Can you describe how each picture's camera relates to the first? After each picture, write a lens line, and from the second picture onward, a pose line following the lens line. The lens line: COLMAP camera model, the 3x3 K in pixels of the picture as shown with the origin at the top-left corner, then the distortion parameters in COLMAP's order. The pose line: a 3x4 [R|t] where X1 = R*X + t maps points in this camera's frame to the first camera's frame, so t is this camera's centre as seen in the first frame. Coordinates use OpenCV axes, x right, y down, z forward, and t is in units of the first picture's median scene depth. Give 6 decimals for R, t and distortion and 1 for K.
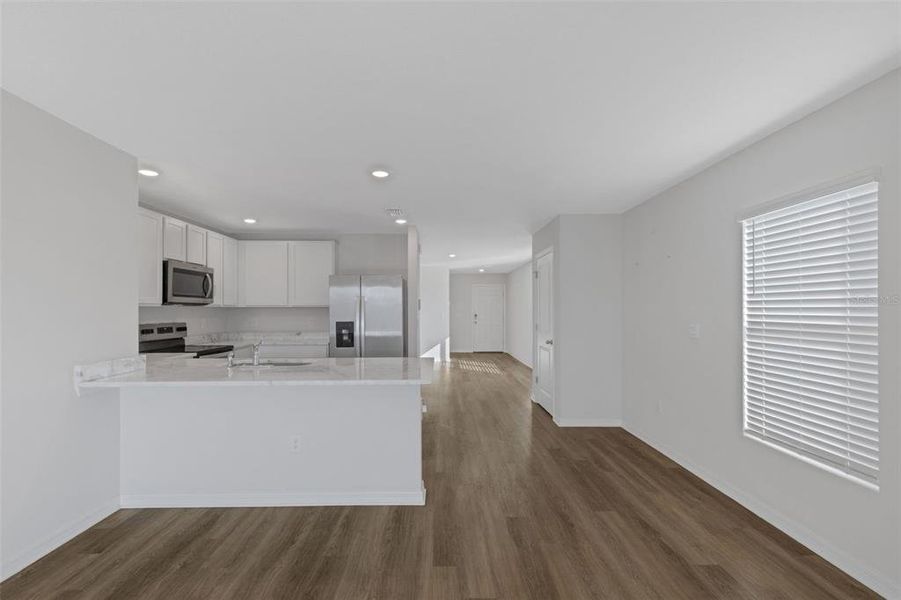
lens RADIAL K [[417.6, 0, 449.2], [0, 417.6, 303.7], [0, 0, 1]] dist [0.011345, -0.000250]
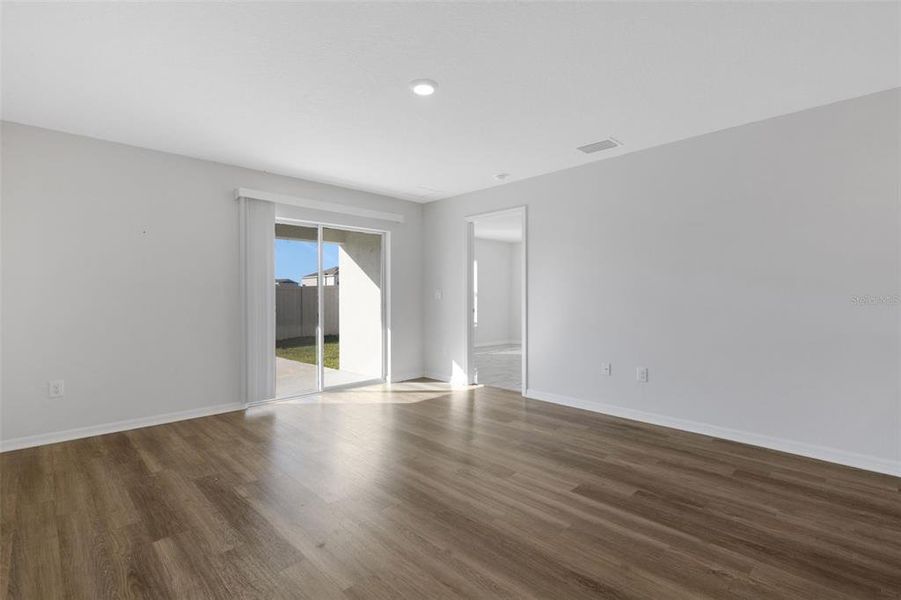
lens RADIAL K [[417.6, 0, 457.5], [0, 417.6, 306.1], [0, 0, 1]] dist [0.011345, -0.000250]
pose [[-0.715381, 0.022925, -0.698359, 0.314806], [0.014772, 0.999734, 0.017686, 0.041158], [0.698579, 0.002336, -0.715529, 0.444066]]
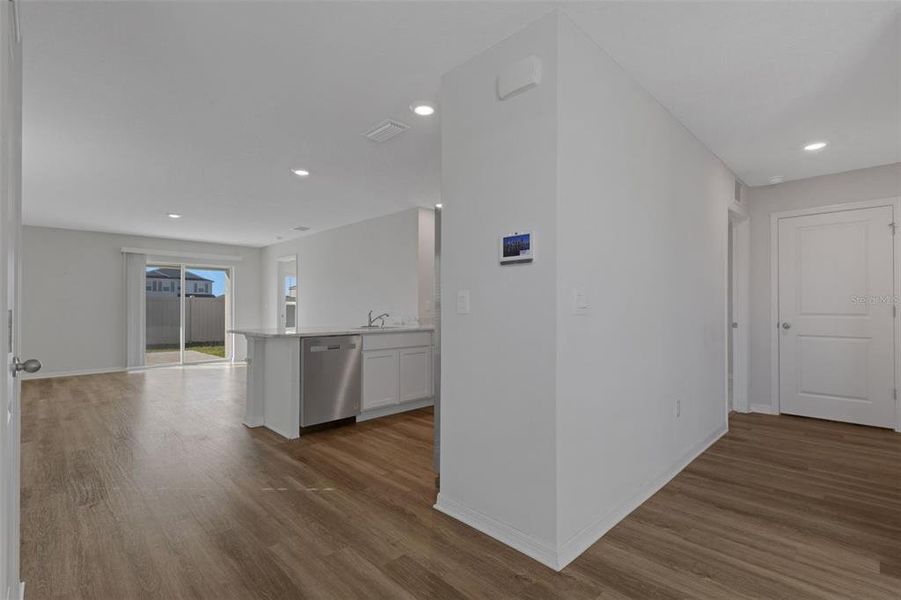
lens RADIAL K [[417.6, 0, 458.0], [0, 417.6, 303.9], [0, 0, 1]] dist [0.011345, -0.000250]
pose [[-0.722199, -0.007261, -0.691647, 0.222260], [0.008623, 0.999773, -0.019499, 0.061400], [0.691631, -0.020046, -0.721972, 1.432847]]
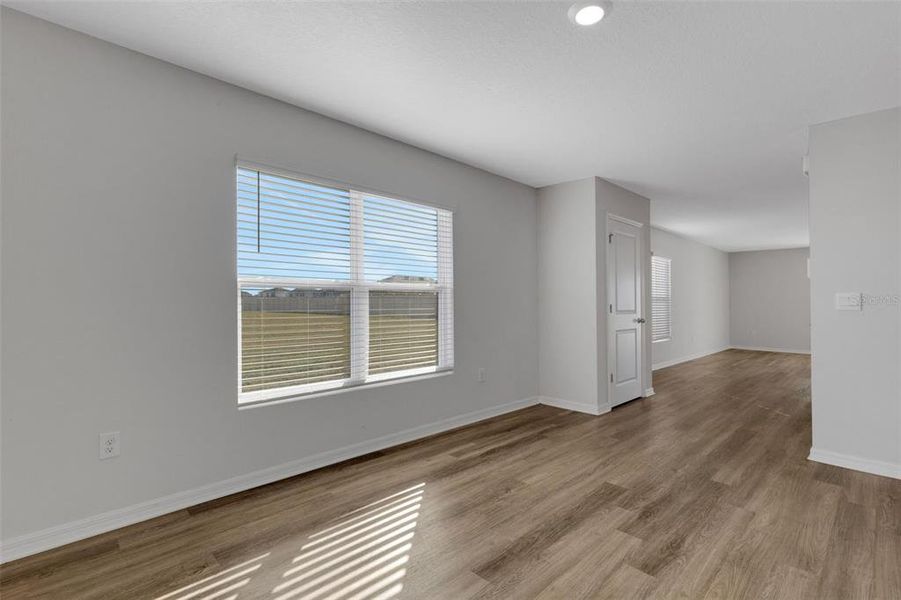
lens RADIAL K [[417.6, 0, 455.2], [0, 417.6, 299.4], [0, 0, 1]] dist [0.011345, -0.000250]
pose [[-0.682960, 0.003447, 0.730448, -0.162476], [-0.015207, 0.999705, -0.018936, 0.063786], [-0.730298, -0.024040, -0.682706, 2.008249]]
